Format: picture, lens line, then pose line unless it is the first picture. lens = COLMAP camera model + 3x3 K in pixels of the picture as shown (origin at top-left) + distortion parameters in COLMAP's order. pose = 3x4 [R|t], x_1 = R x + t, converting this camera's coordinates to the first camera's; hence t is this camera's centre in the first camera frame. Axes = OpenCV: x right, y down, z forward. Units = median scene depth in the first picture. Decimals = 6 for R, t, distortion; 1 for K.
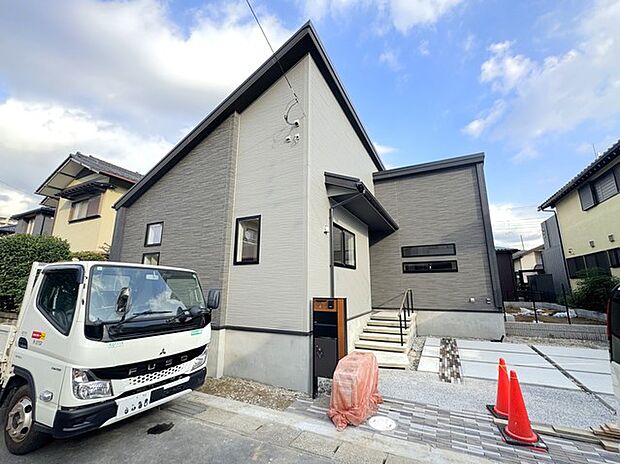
lens RADIAL K [[251.0, 0, 286.1], [0, 251.0, 234.8], [0, 0, 1]] dist [-0.002899, -0.000403]
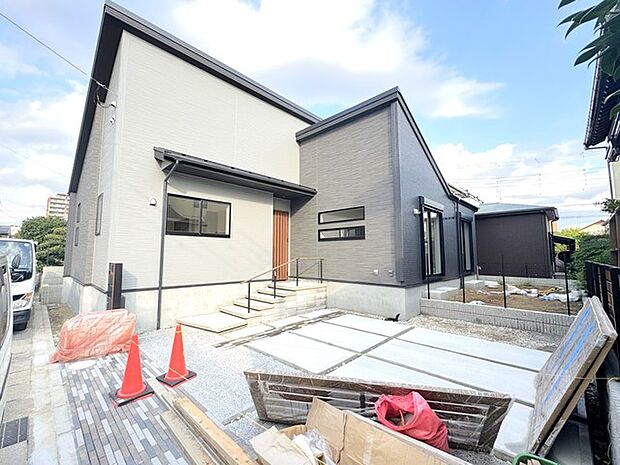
lens RADIAL K [[251.0, 0, 308.7], [0, 251.0, 233.6], [0, 0, 1]] dist [-0.002899, -0.000403]
pose [[0.942995, -0.030098, -0.331442, 0.831924], [0.060217, 0.994895, 0.080981, 0.050560], [0.327312, -0.096323, 0.939994, 0.141168]]
